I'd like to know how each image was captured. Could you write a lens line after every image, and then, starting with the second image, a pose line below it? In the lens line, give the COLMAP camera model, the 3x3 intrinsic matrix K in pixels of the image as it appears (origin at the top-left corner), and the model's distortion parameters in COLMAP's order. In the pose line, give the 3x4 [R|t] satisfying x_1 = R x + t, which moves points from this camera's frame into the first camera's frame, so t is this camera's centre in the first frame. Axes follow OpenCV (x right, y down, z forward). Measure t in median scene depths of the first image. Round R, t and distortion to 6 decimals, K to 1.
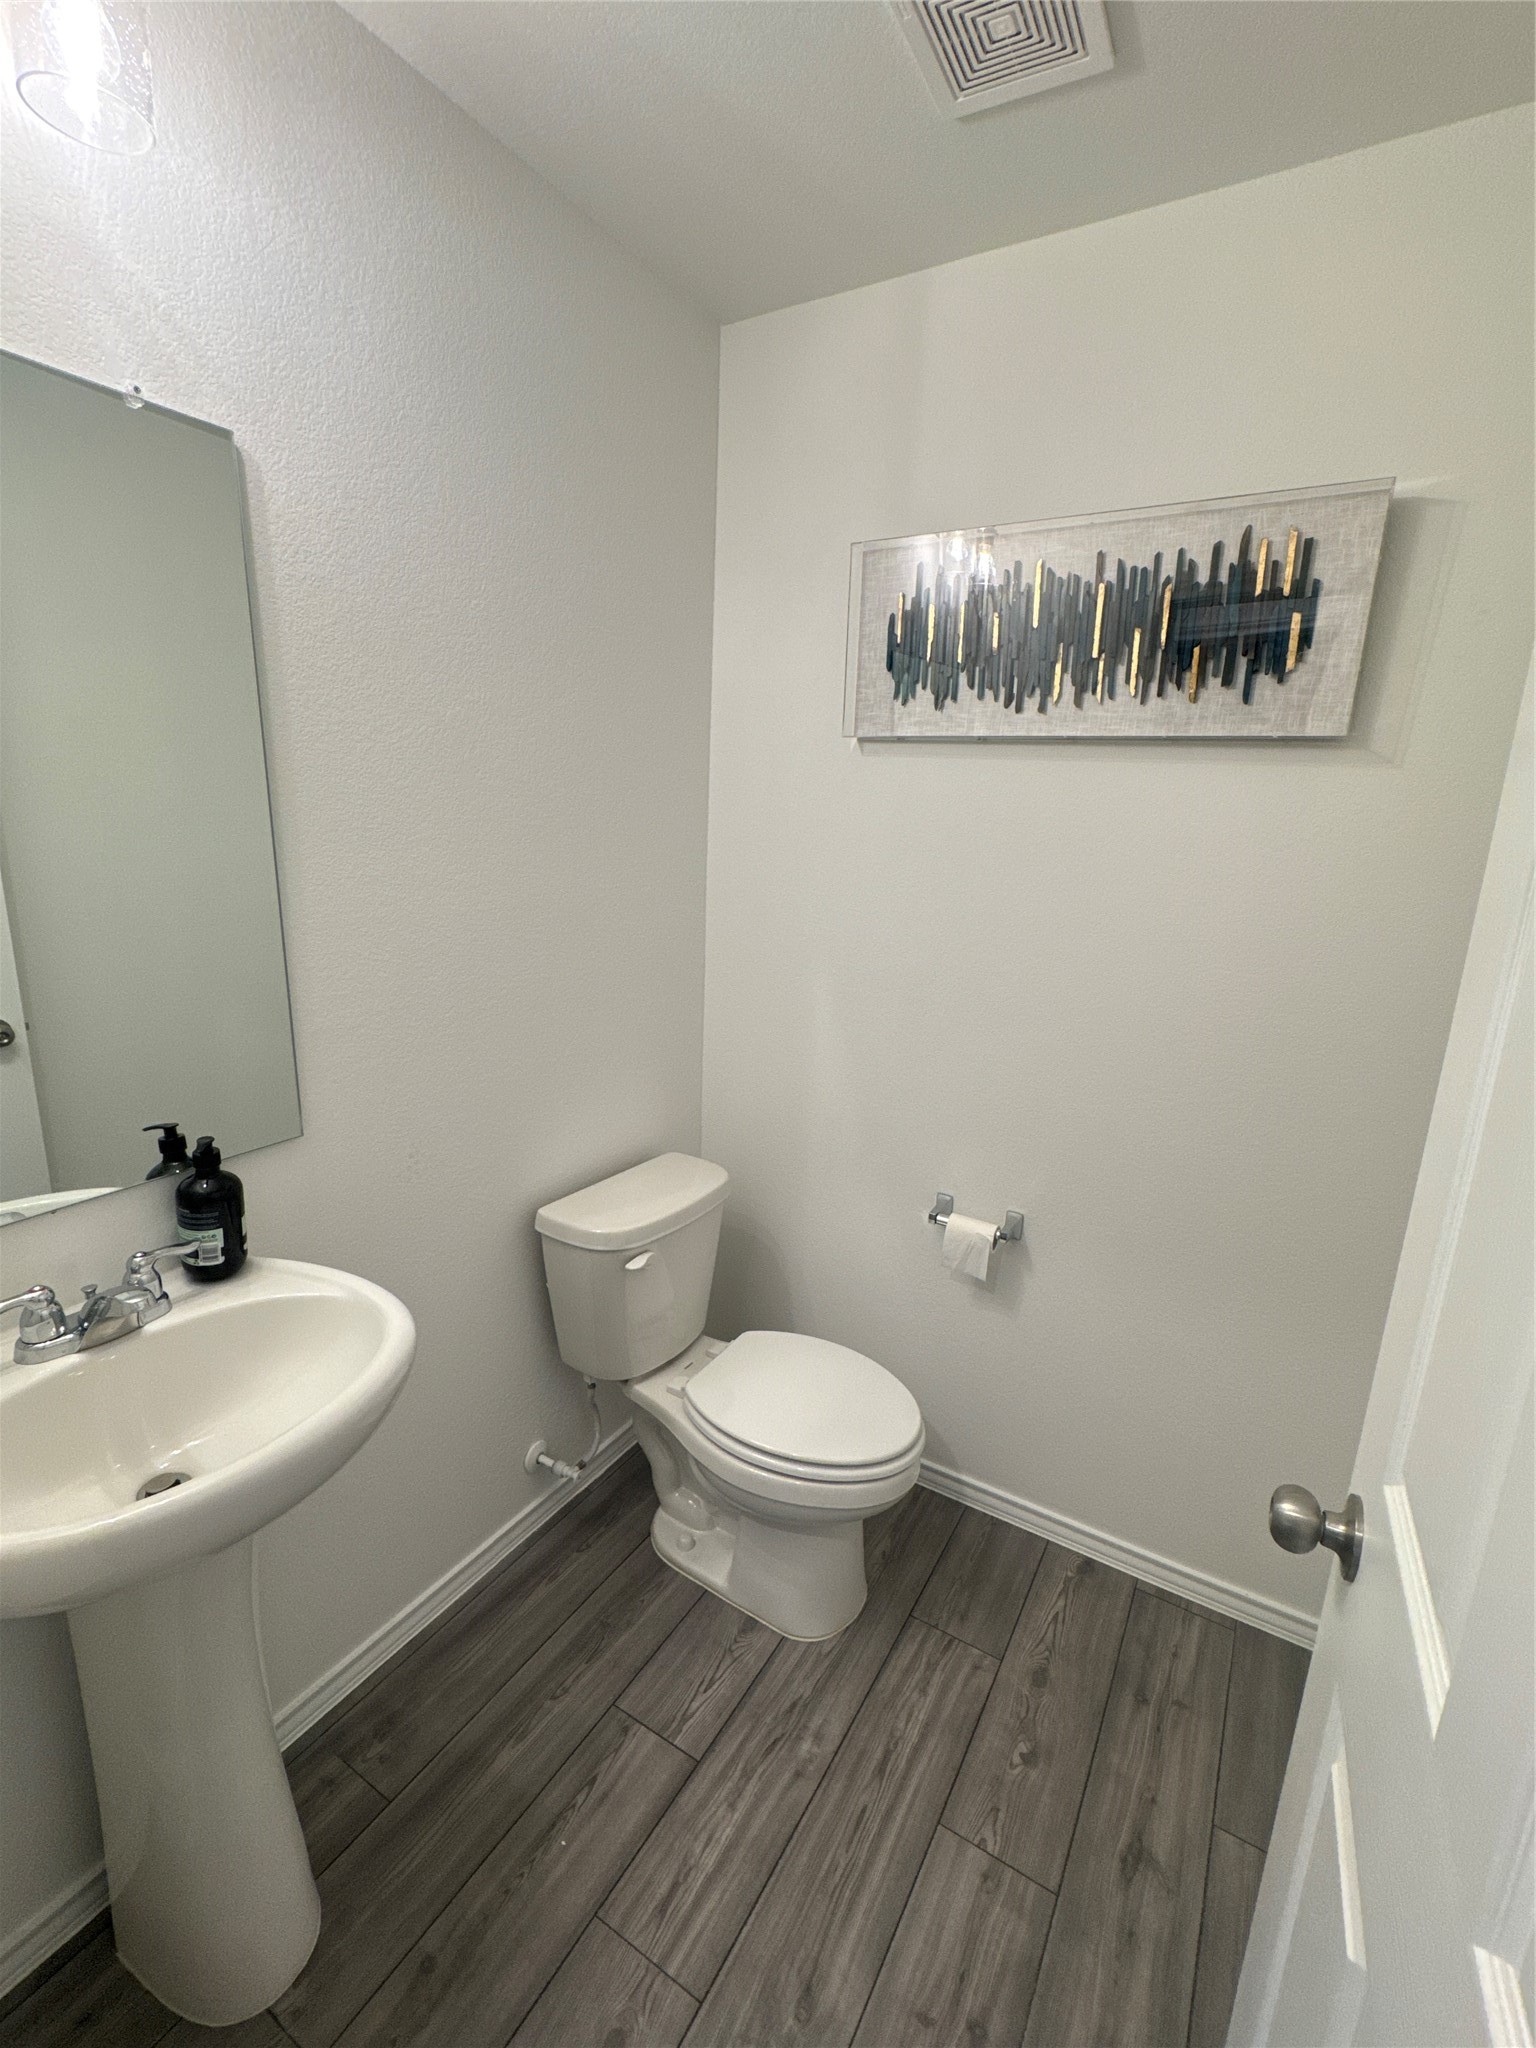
lens RADIAL K [[895.1, 0, 768.0], [0, 895.1, 1023.9], [0, 0, 1]] dist [0.000501, -0.000229]
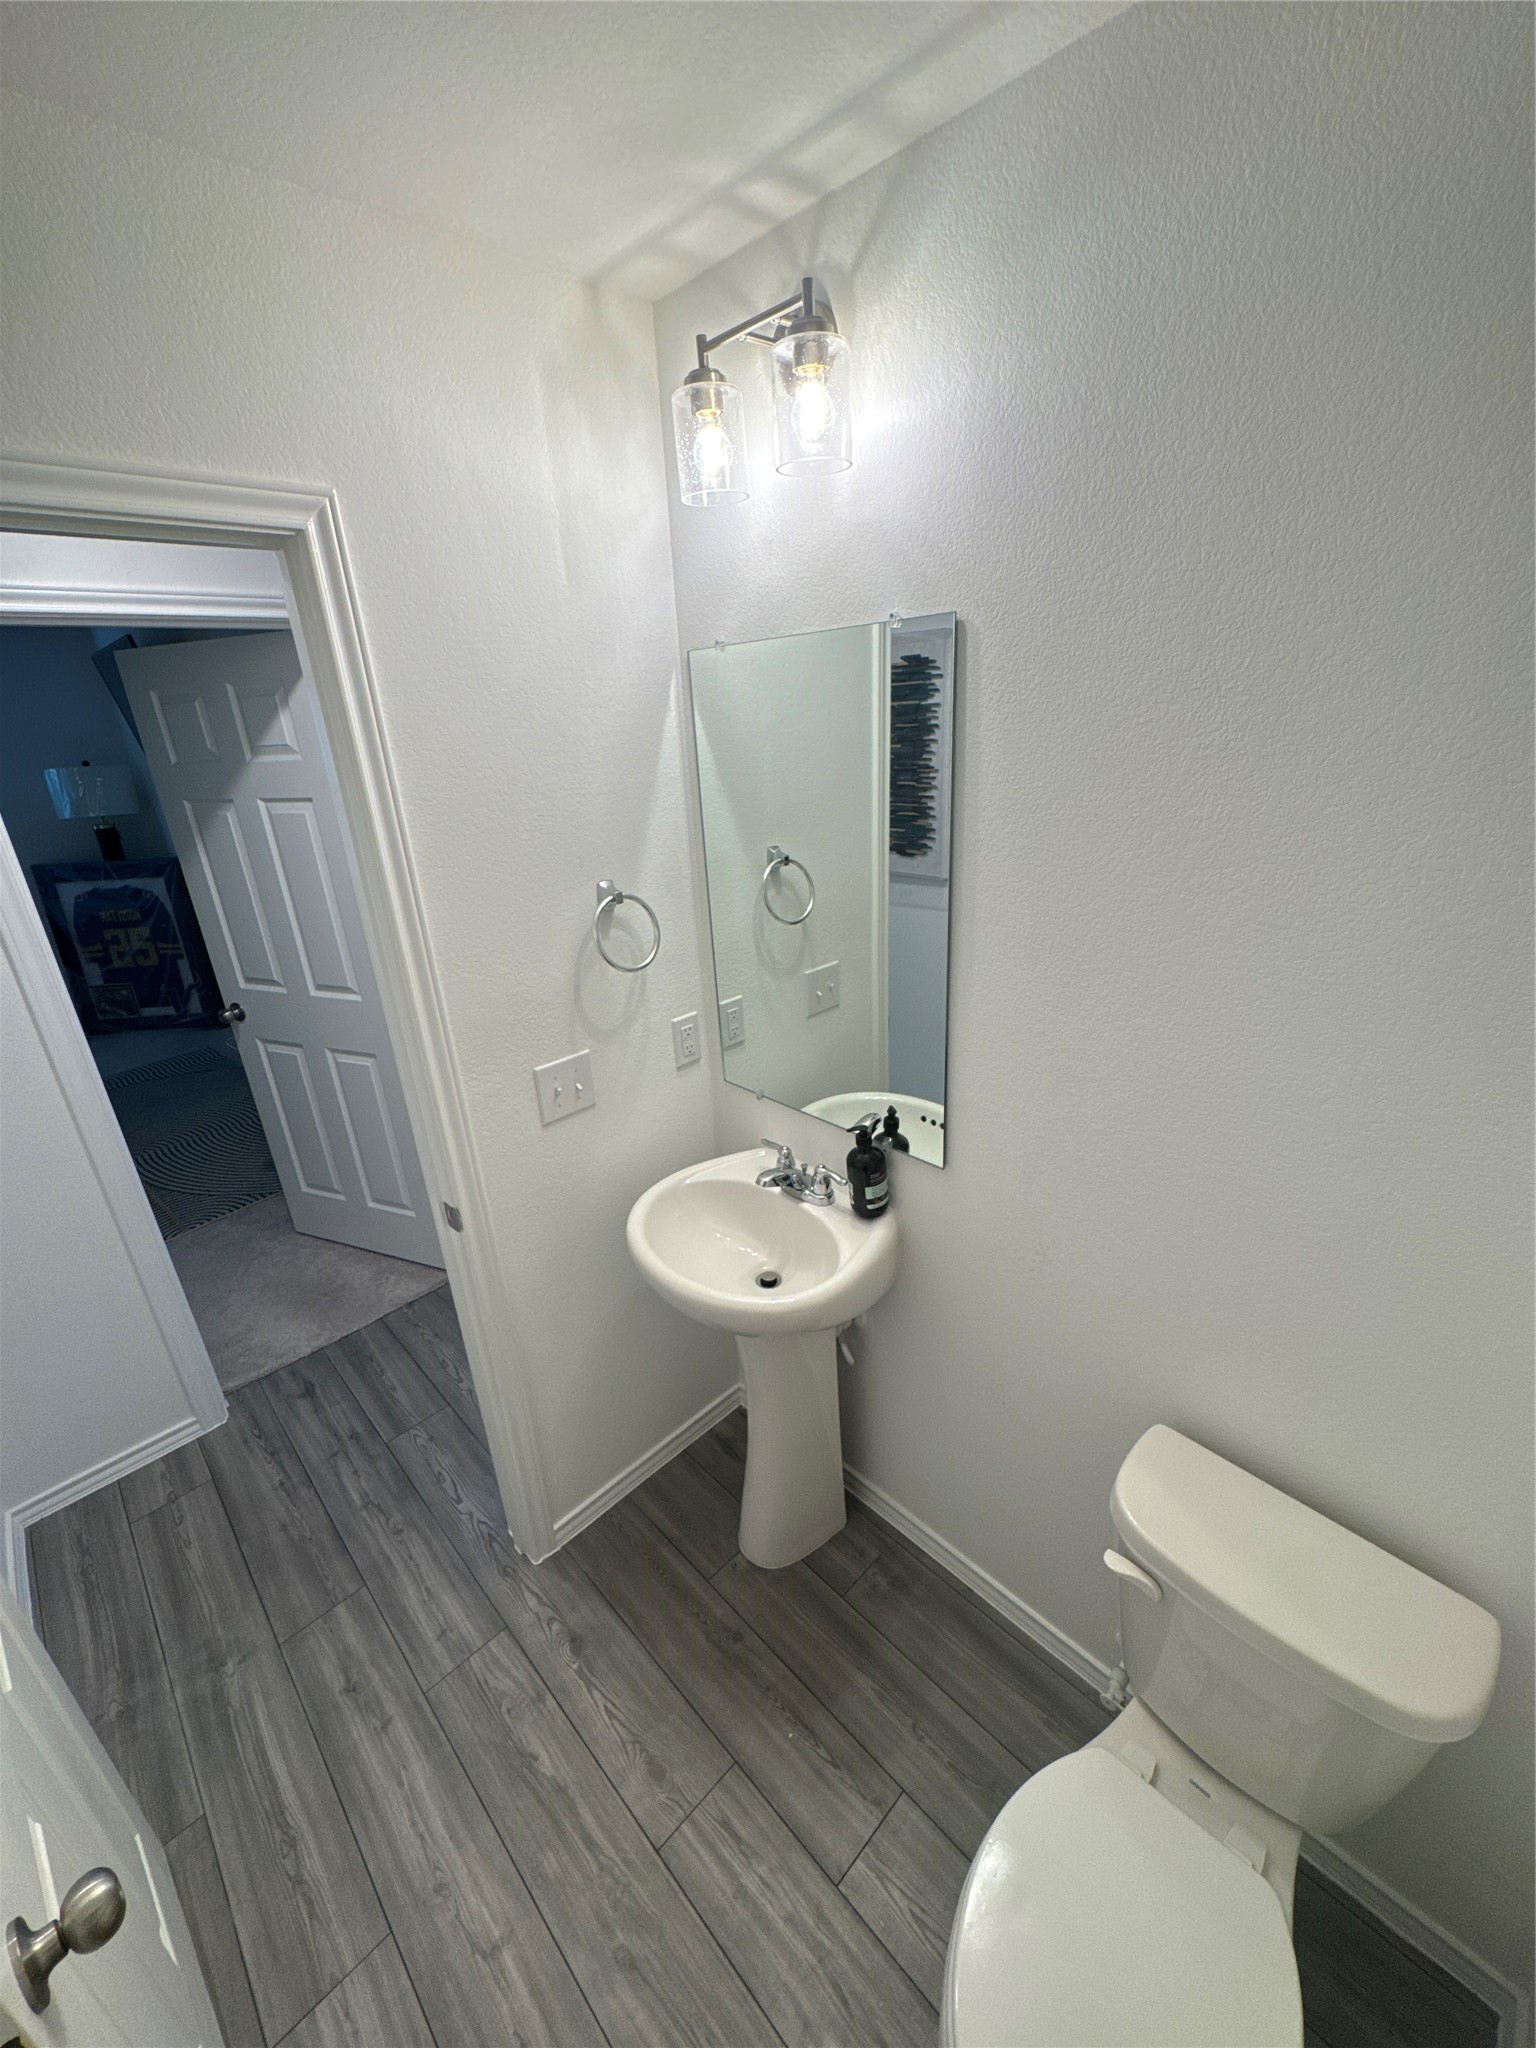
lens RADIAL K [[822.4, 0, 772.4], [0, 822.4, 1027.4], [0, 0, 1]] dist [-0.001297, 0.001747]
pose [[-0.243252, 0.335203, -0.910202, 0.487188], [-0.181812, 0.905999, 0.382244, -0.427237], [0.952771, 0.258468, -0.159442, 0.864012]]
